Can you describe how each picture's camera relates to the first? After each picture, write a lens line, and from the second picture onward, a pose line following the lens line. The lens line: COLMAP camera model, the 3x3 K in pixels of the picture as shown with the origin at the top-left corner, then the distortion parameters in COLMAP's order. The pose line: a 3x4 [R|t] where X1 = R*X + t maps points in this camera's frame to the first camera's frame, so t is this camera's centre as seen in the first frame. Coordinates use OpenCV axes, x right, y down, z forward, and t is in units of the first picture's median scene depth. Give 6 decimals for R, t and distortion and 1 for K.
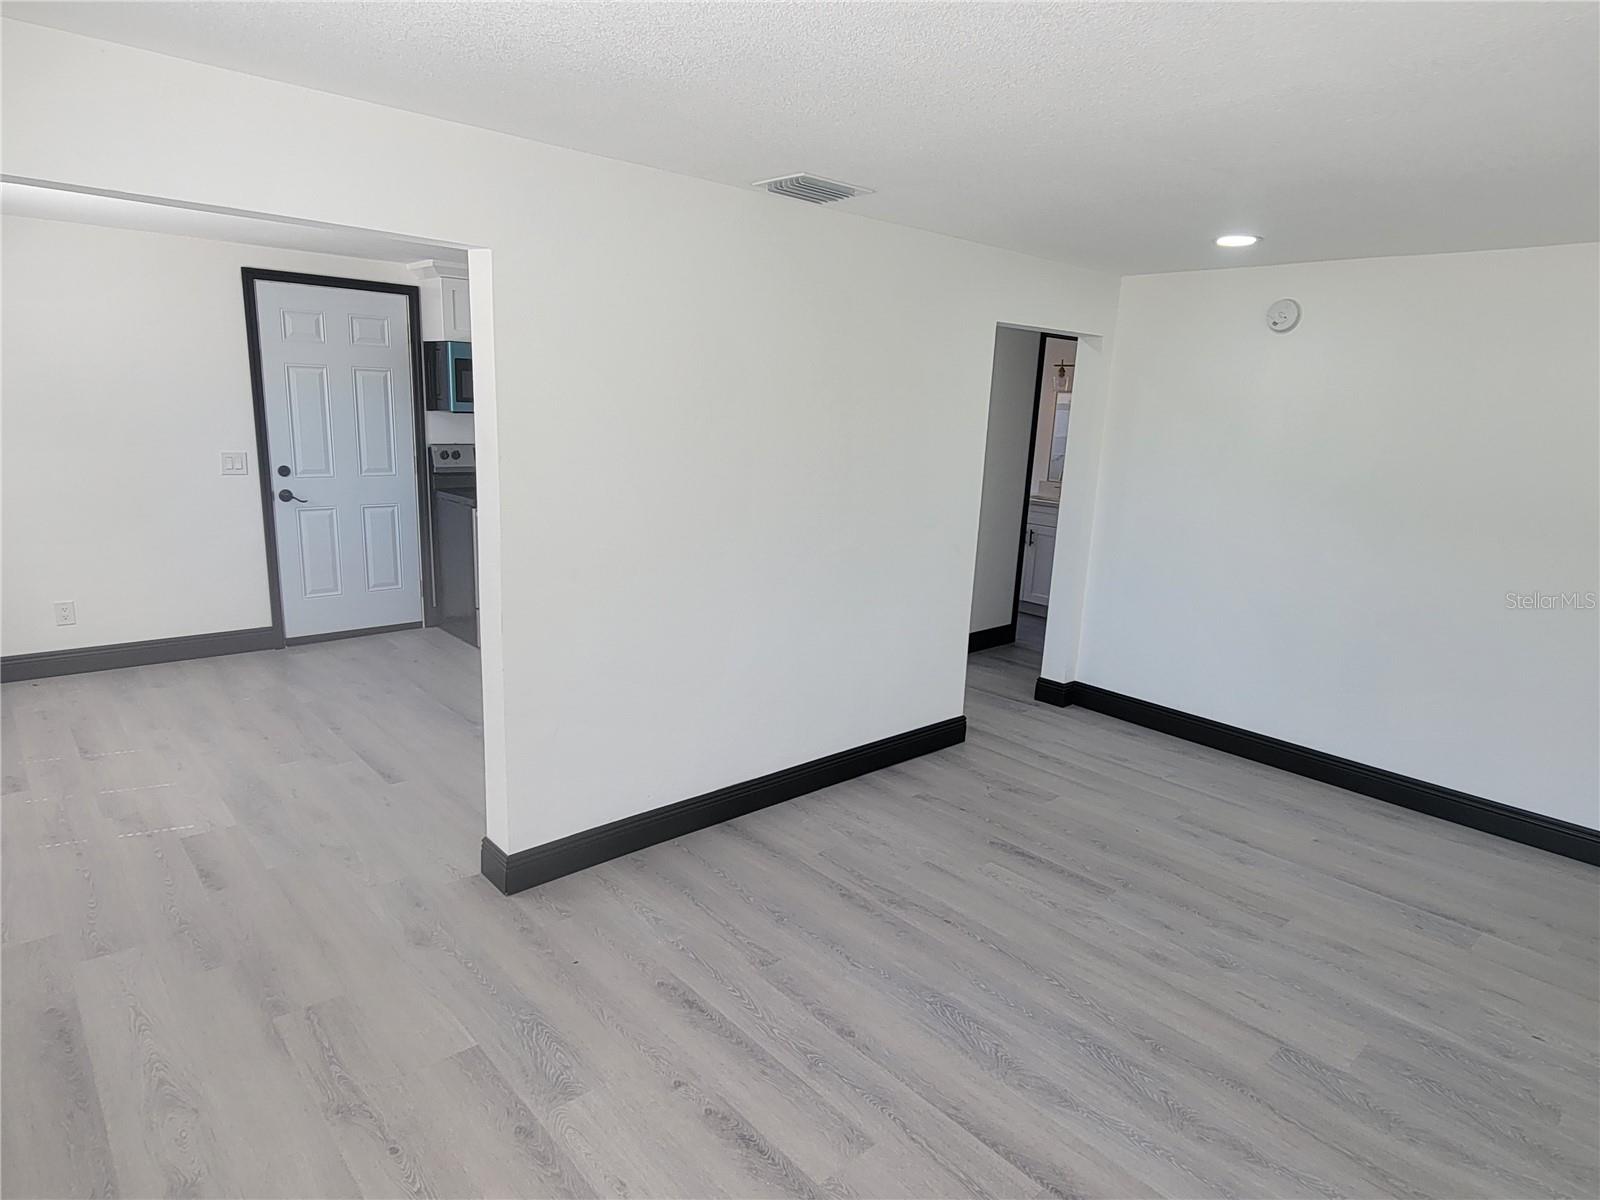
lens RADIAL K [[927.7, 0, 798.4], [0, 927.7, 610.6], [0, 0, 1]] dist [-0.000448, -0.000981]
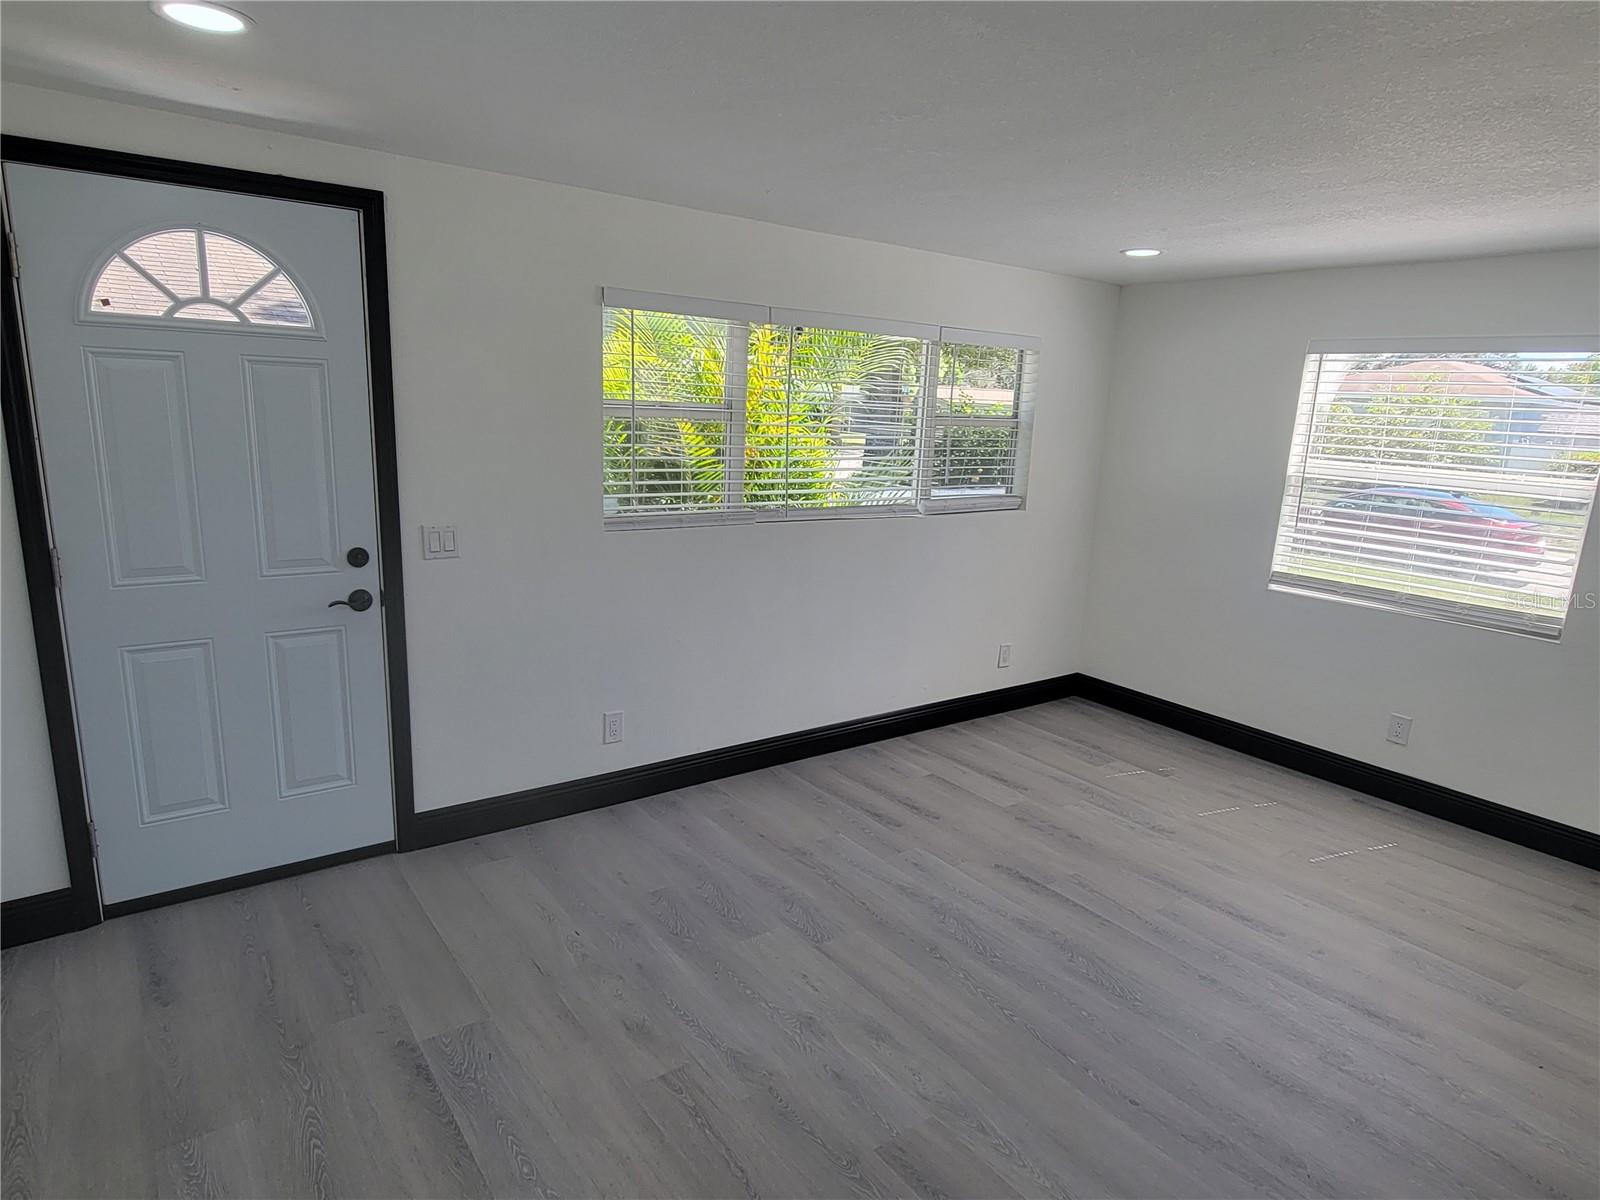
lens RADIAL K [[927.7, 0, 798.4], [0, 927.7, 610.6], [0, 0, 1]] dist [-0.000448, -0.000981]
pose [[-0.991917, -0.105946, 0.069826, 0.422405], [-0.065480, 0.898768, 0.433507, -0.332981], [-0.108685, 0.425431, -0.898441, 1.540959]]
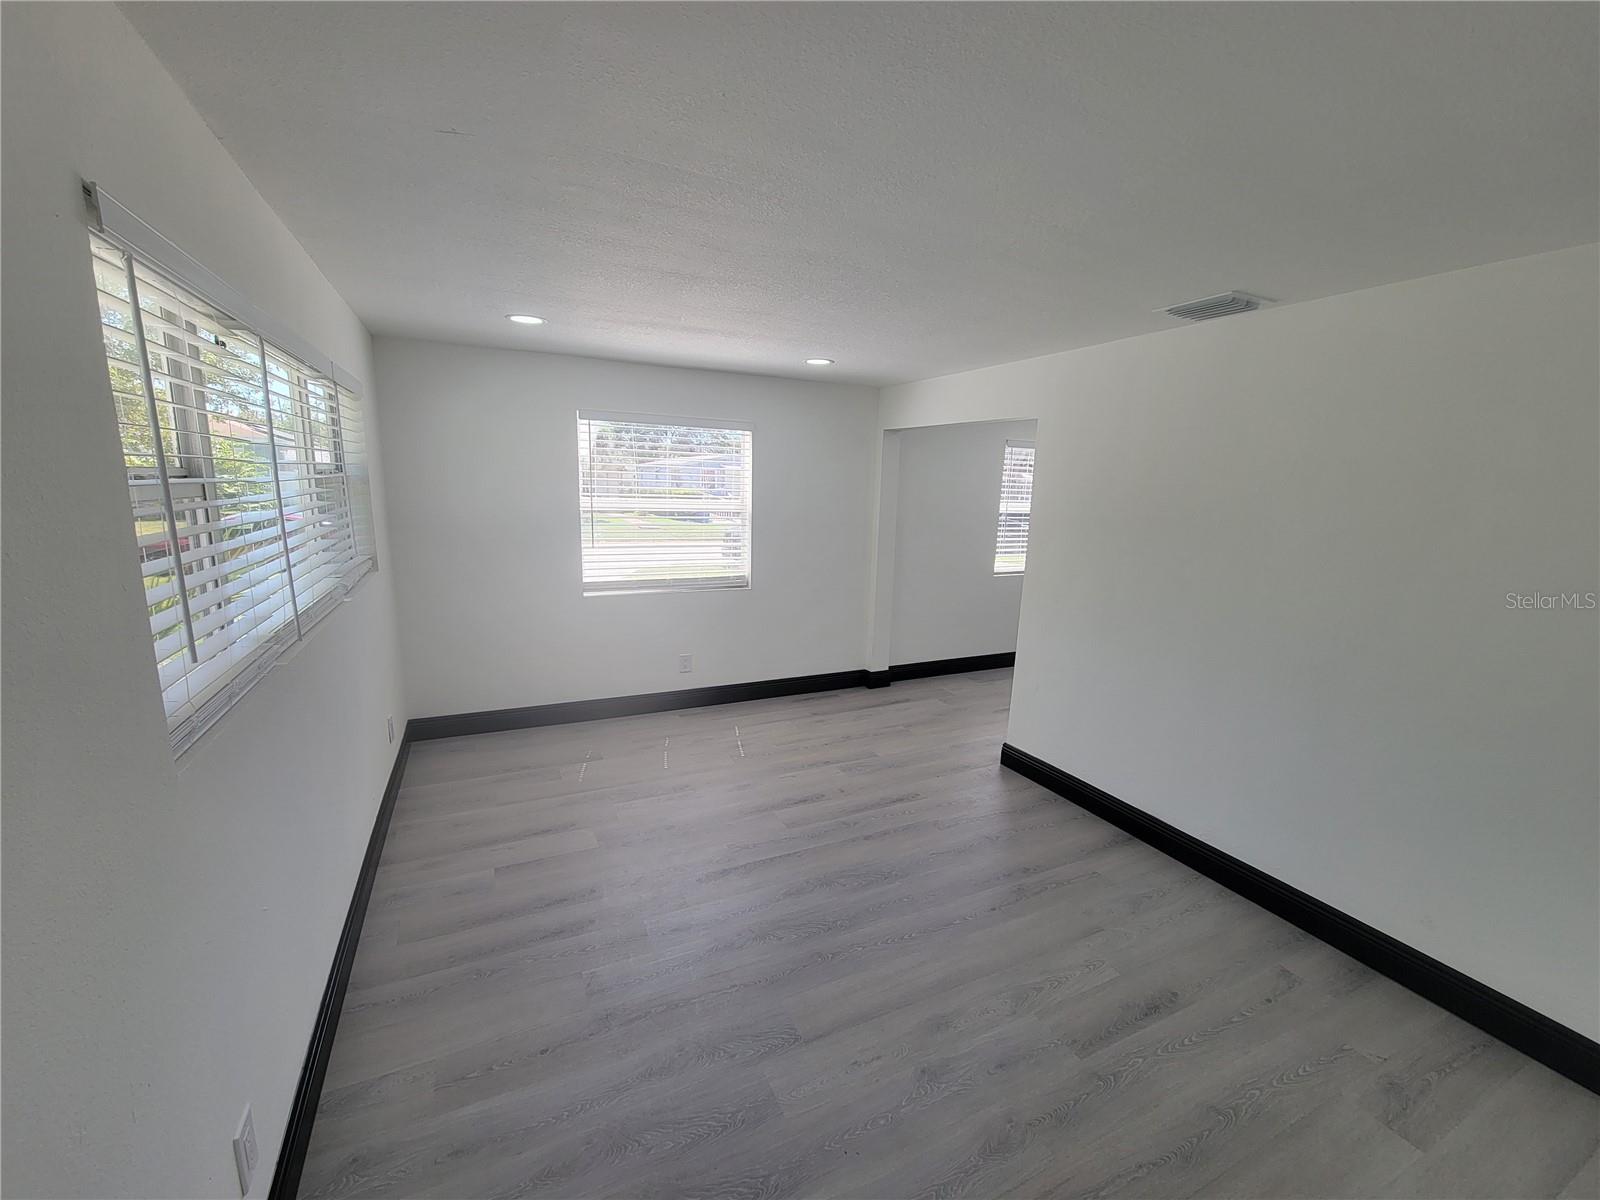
lens RADIAL K [[649.9, 0, 799.1], [0, 649.9, 610.1], [0, 0, 1]] dist [-0.000910, -0.000680]
pose [[-0.273846, 0.136220, -0.952078, 0.984374], [-0.255250, 0.944127, 0.208500, -0.144120], [0.927284, 0.300115, -0.223775, 0.840640]]
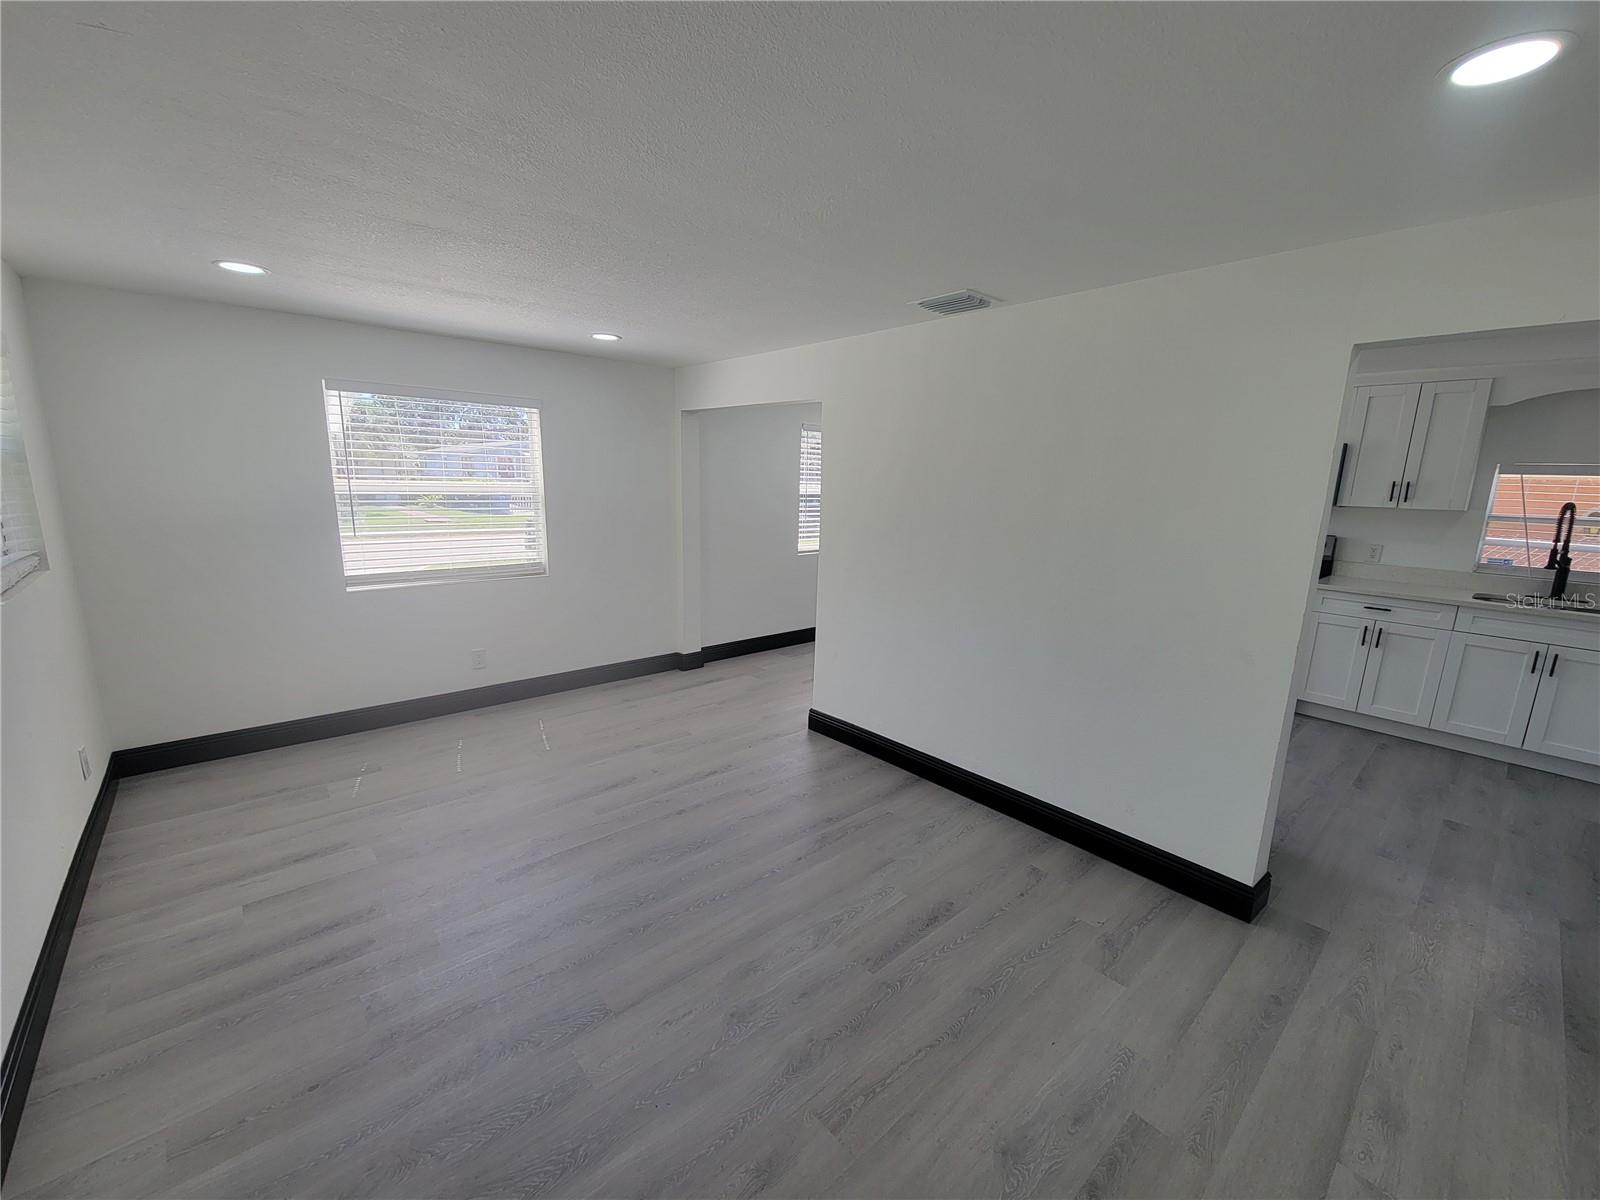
lens RADIAL K [[649.6, 0, 798.1], [0, 649.6, 608.6], [0, 0, 1]] dist [-0.003716, -0.001010]
pose [[-0.002190, 0.158325, -0.987385, 0.997973], [-0.249186, 0.956154, 0.153870, -0.135428], [0.968453, 0.246379, 0.037358, 0.882371]]
